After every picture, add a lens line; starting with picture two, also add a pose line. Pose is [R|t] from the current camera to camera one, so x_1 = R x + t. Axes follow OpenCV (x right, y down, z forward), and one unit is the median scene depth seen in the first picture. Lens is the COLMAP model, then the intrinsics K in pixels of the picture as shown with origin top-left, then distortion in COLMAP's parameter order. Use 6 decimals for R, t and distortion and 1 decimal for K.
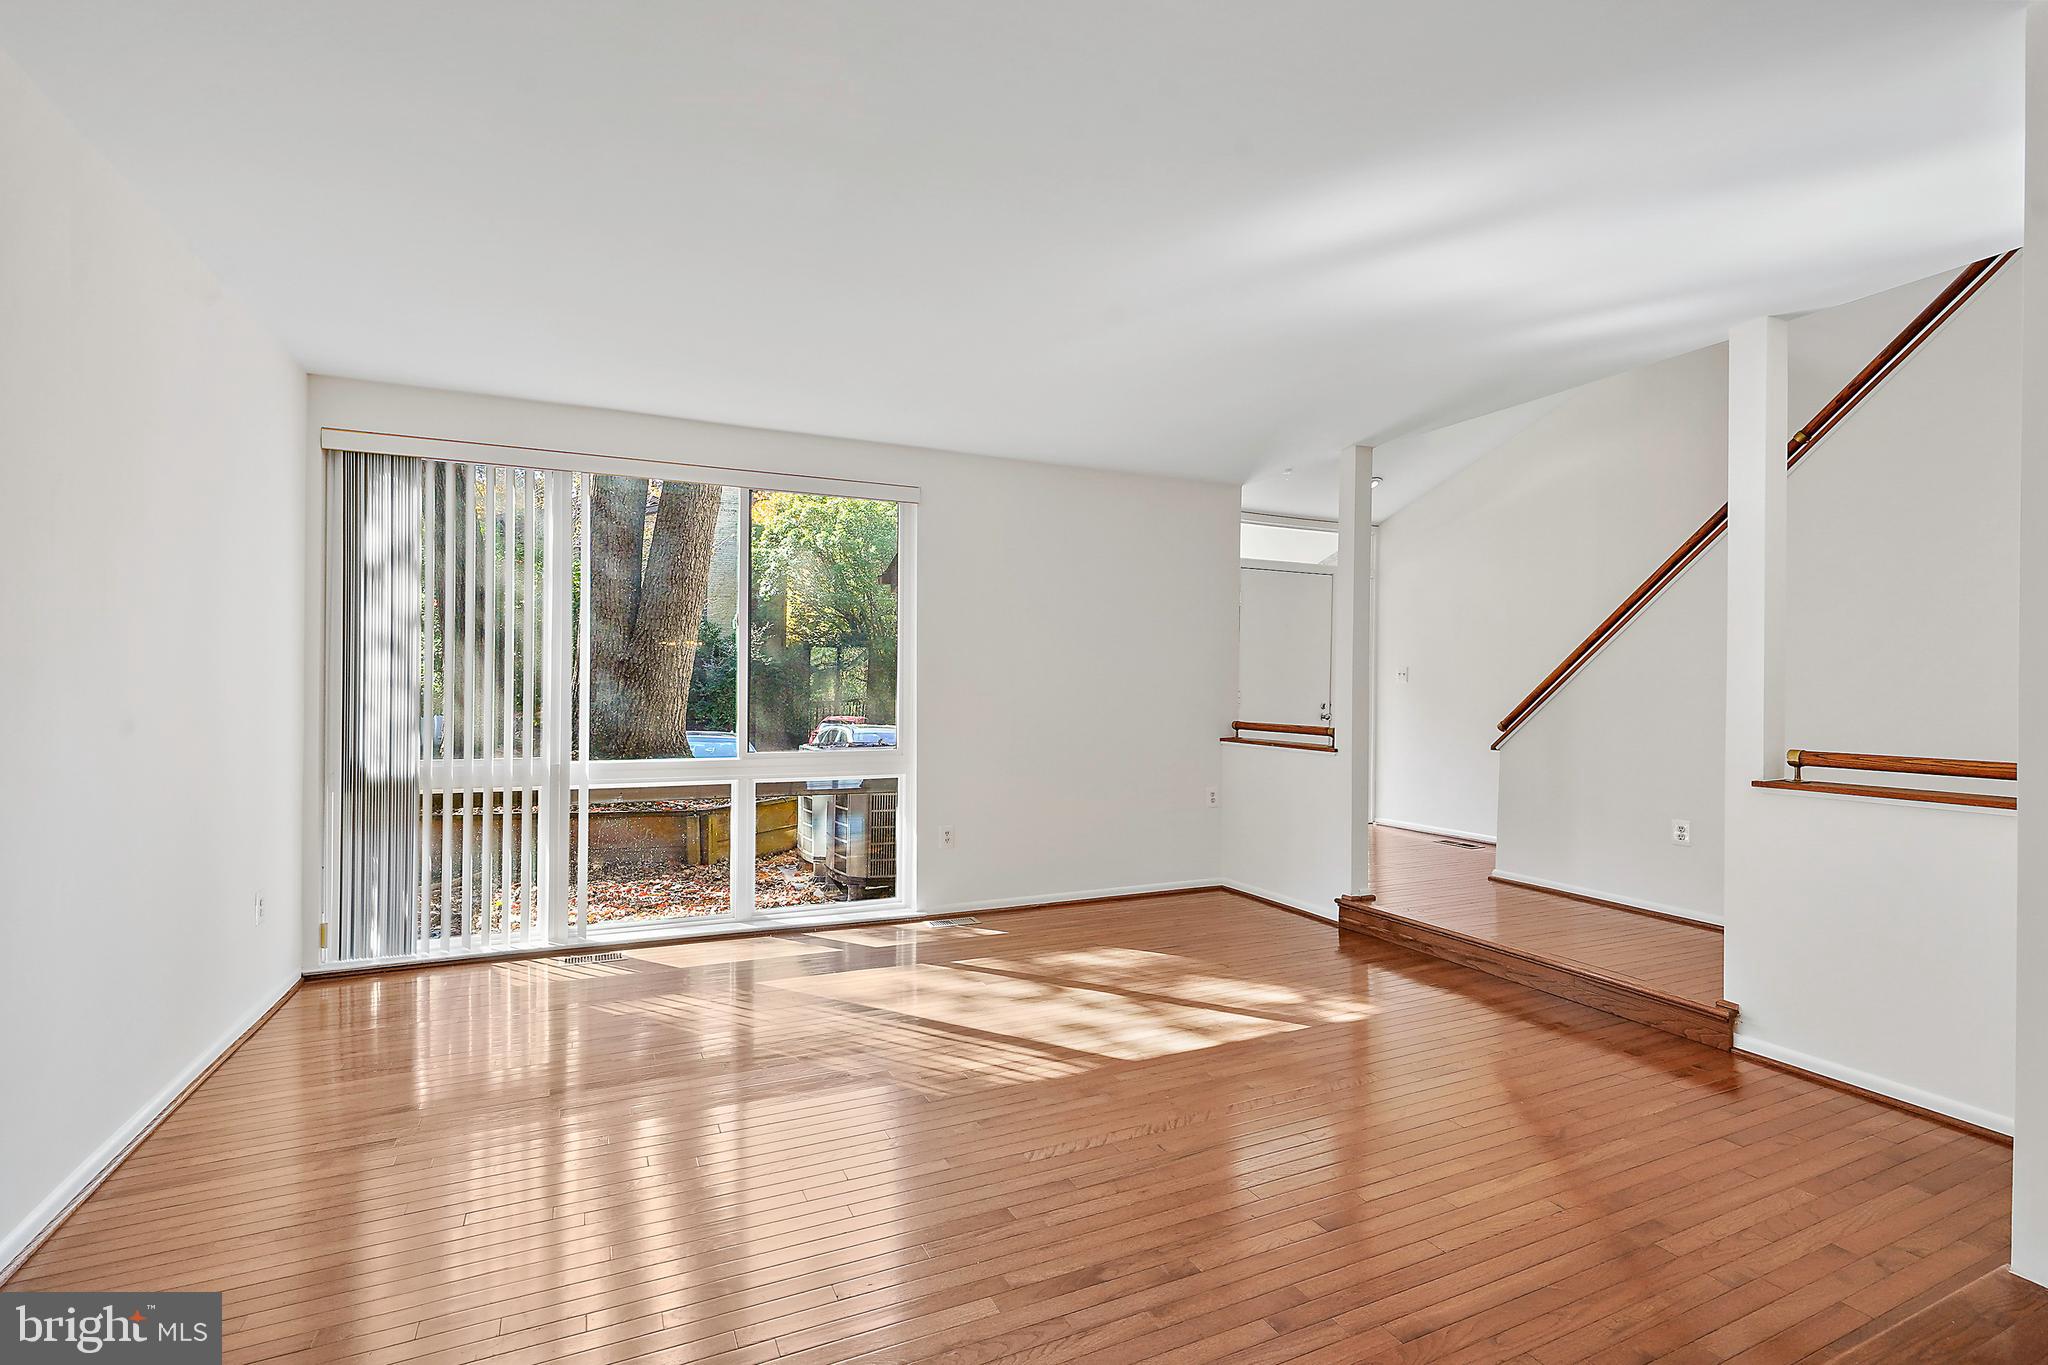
lens RADIAL K [[939.7, 0, 1025.1], [0, 939.7, 685.8], [0, 0, 1]] dist [-0.000520, 0.000840]
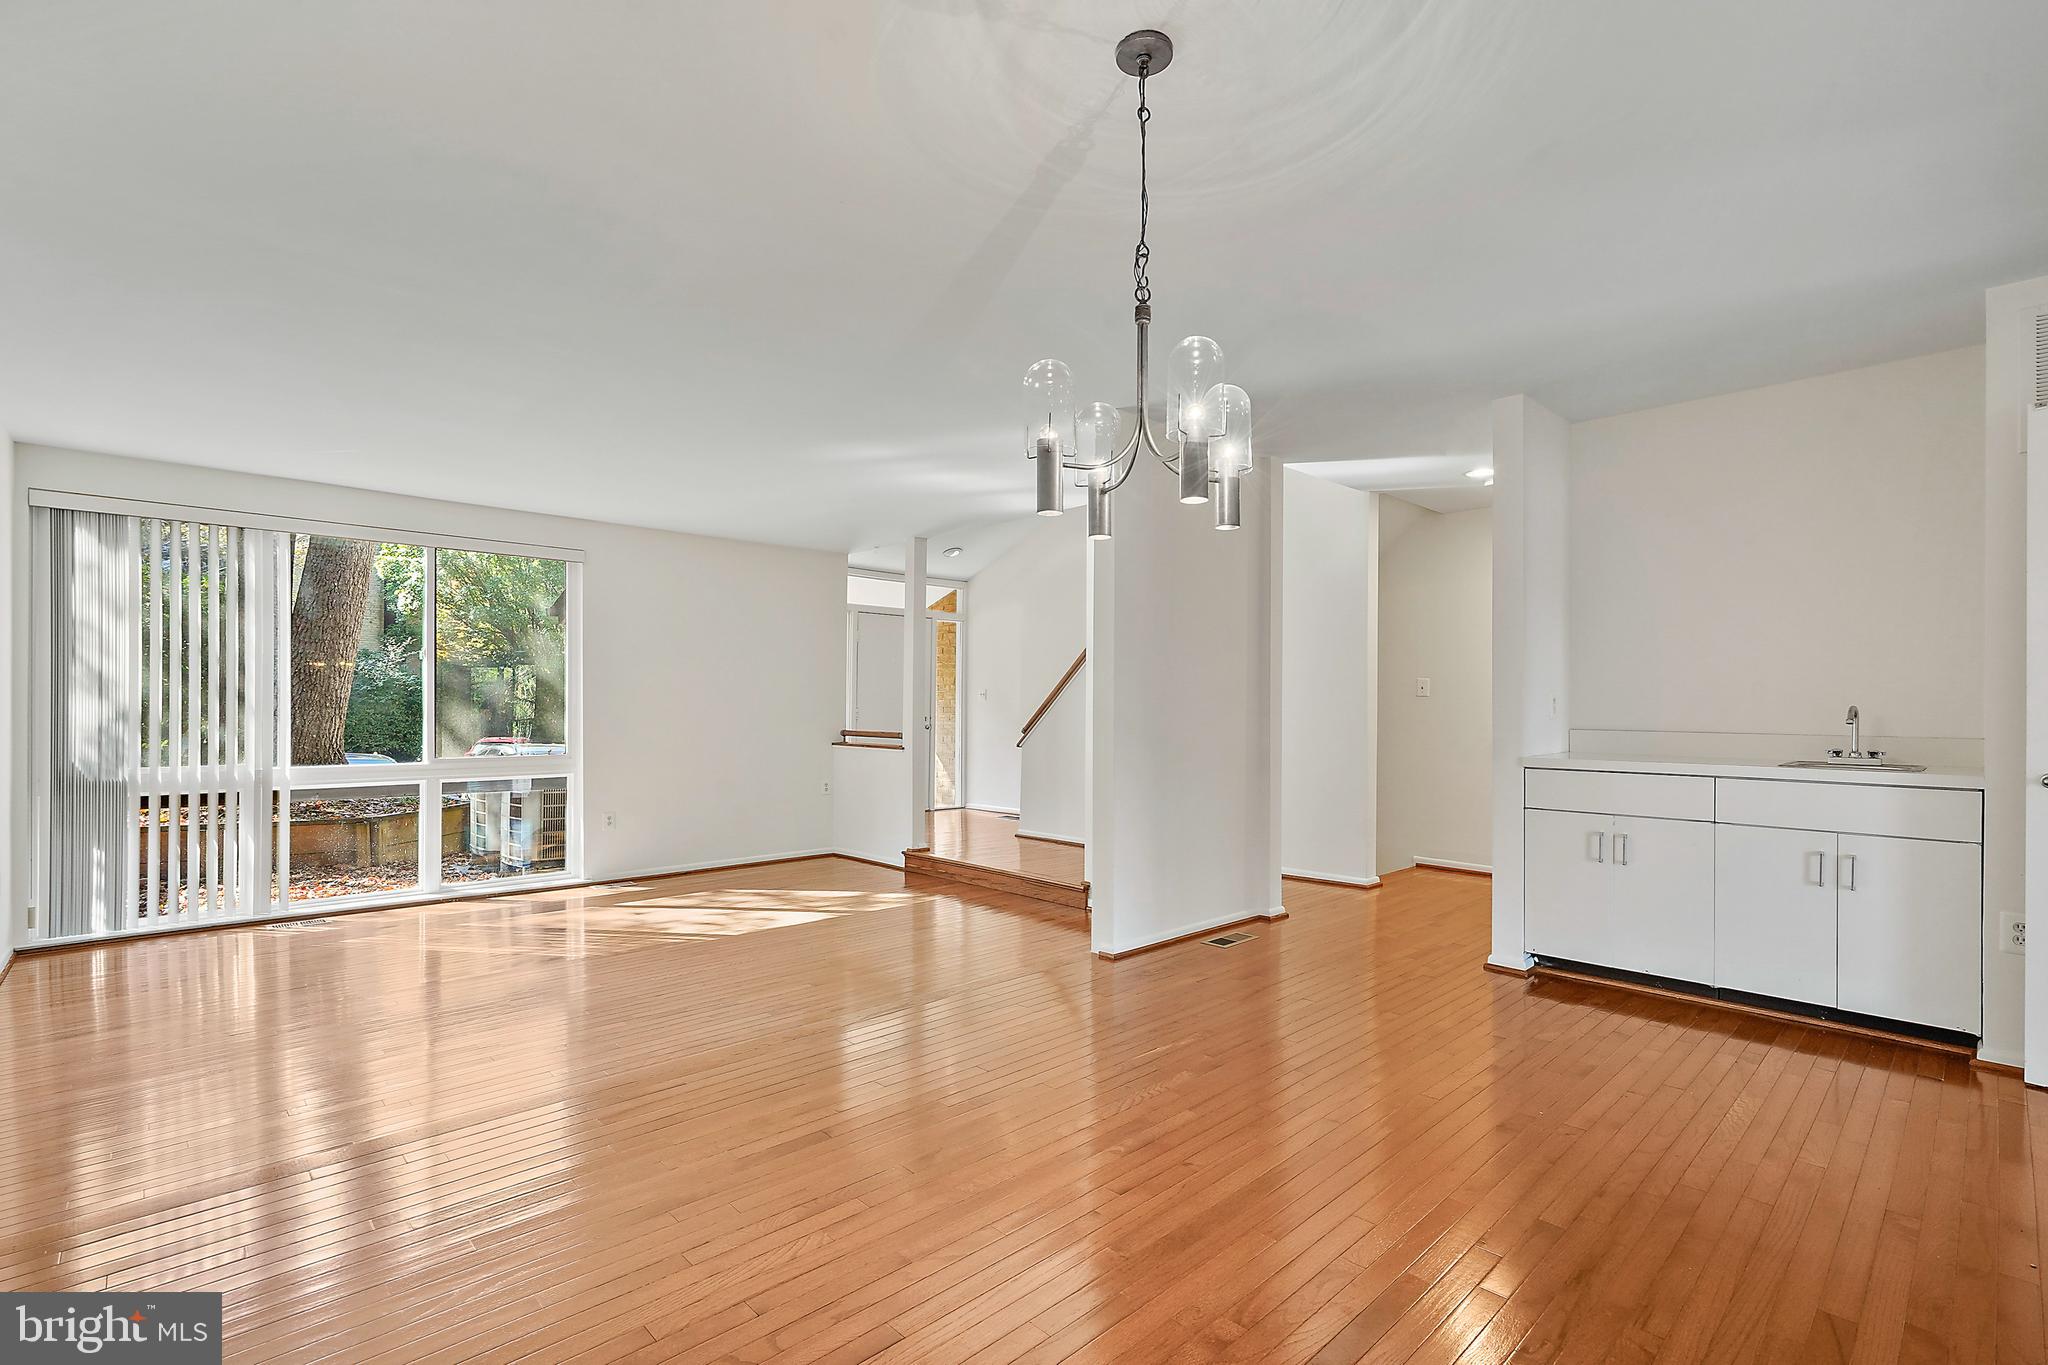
lens RADIAL K [[939.7, 0, 1024.0], [0, 939.7, 709.9], [0, 0, 1]] dist [-0.000520, 0.000840]
pose [[0.949034, -0.005322, 0.315128, 0.055651], [0.003612, 0.999975, 0.006011, 0.002135], [-0.315152, -0.004566, 0.949030, -0.436523]]
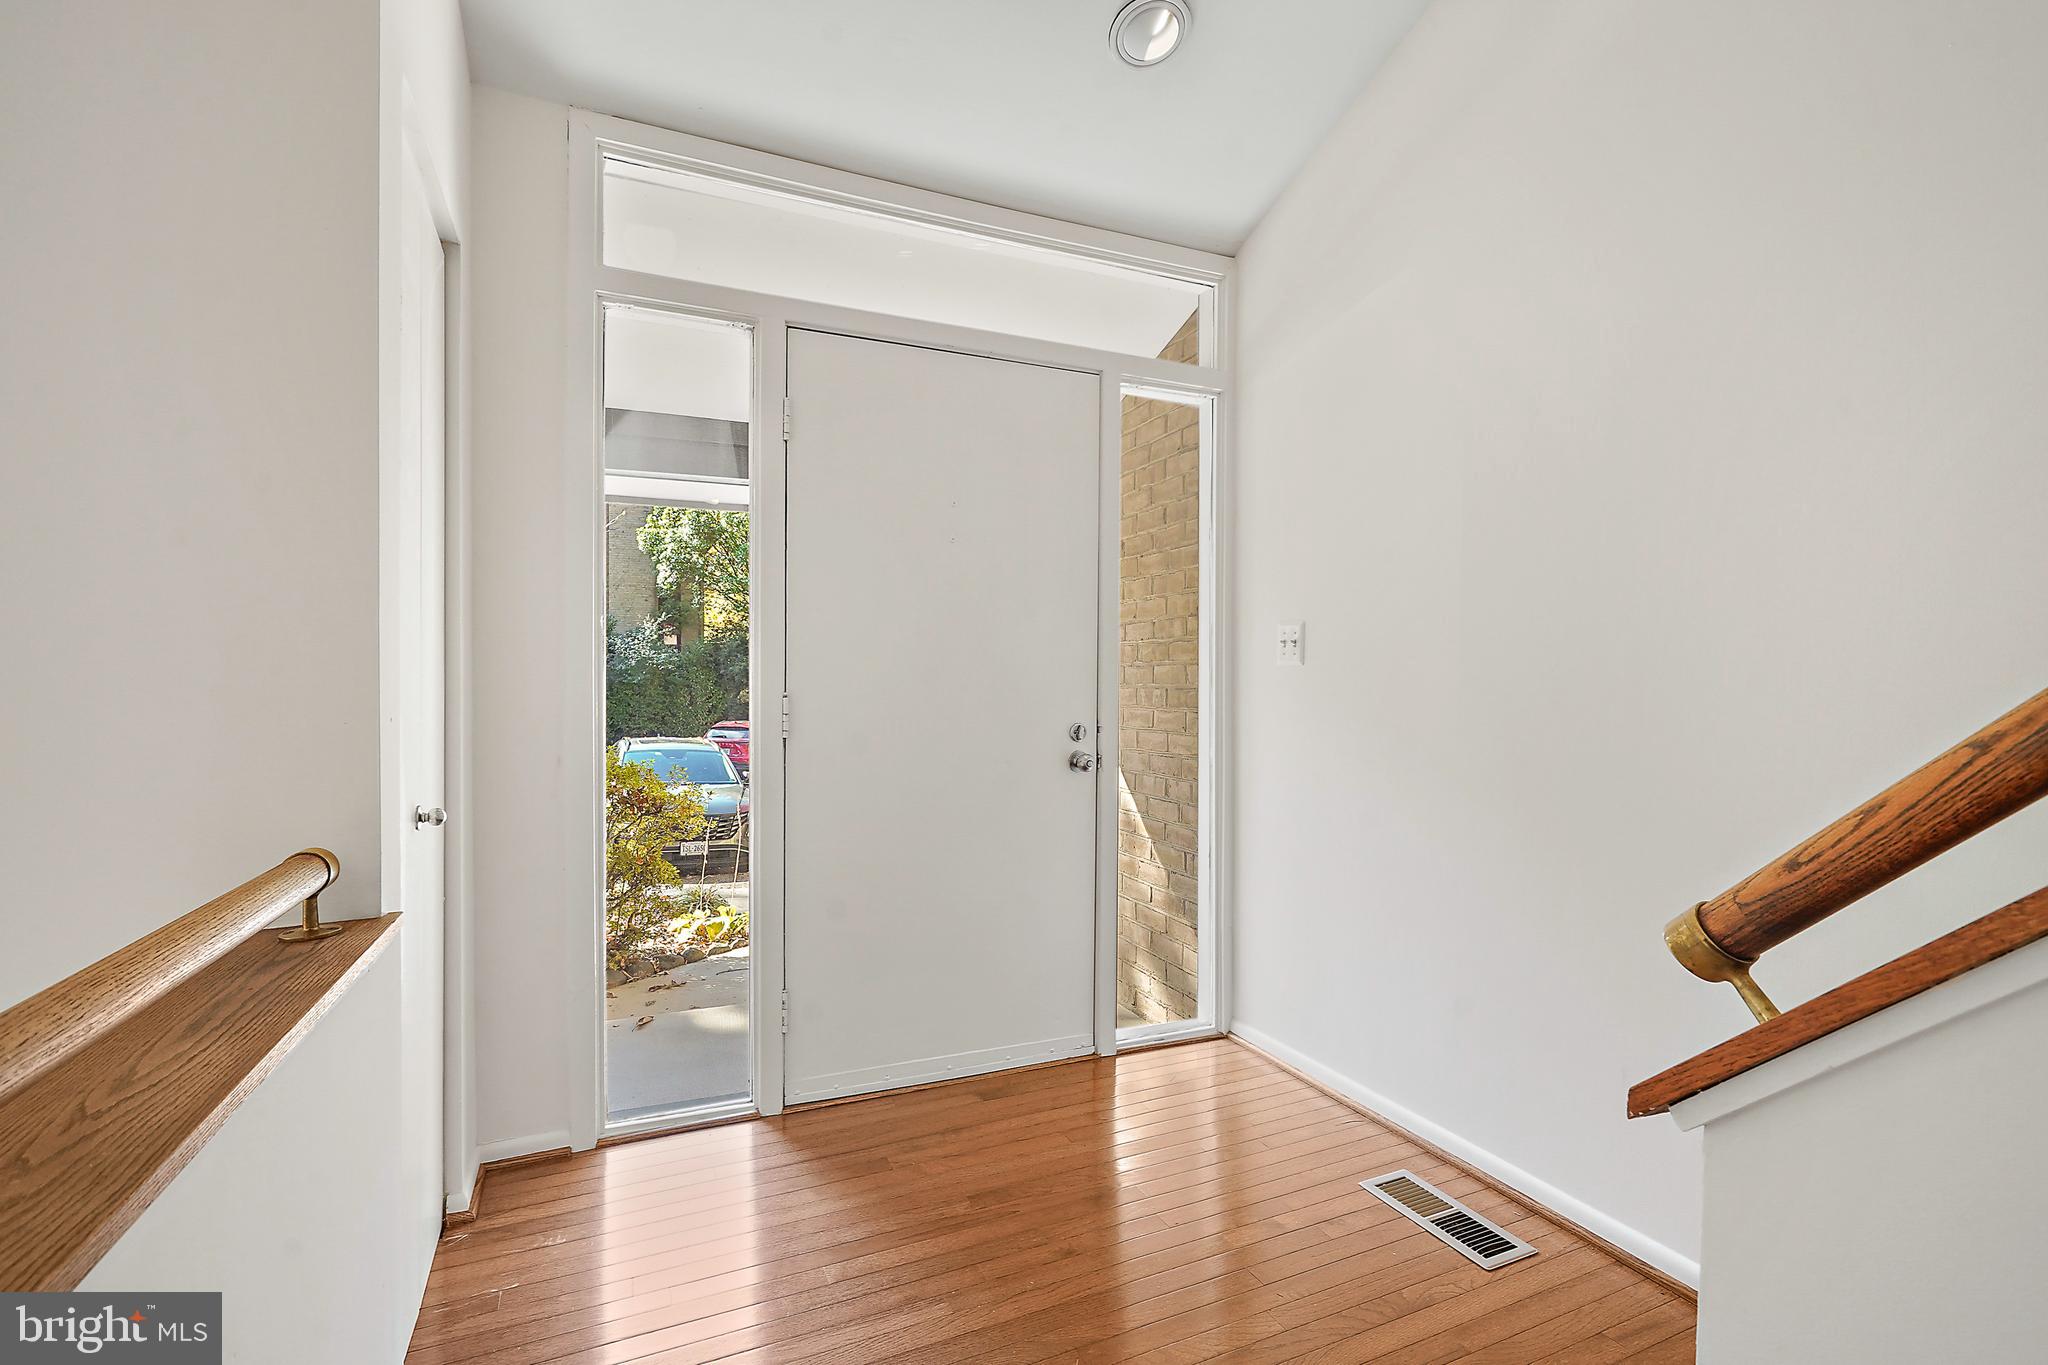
lens RADIAL K [[939.7, 0, 1026.6], [0, 939.7, 680.9], [0, 0, 1]] dist [-0.000520, 0.000840]
pose [[0.999845, -0.013099, -0.011728, 0.448008], [0.013083, 0.999913, -0.001480, 0.004112], [0.011746, 0.001327, 0.999930, 0.914929]]
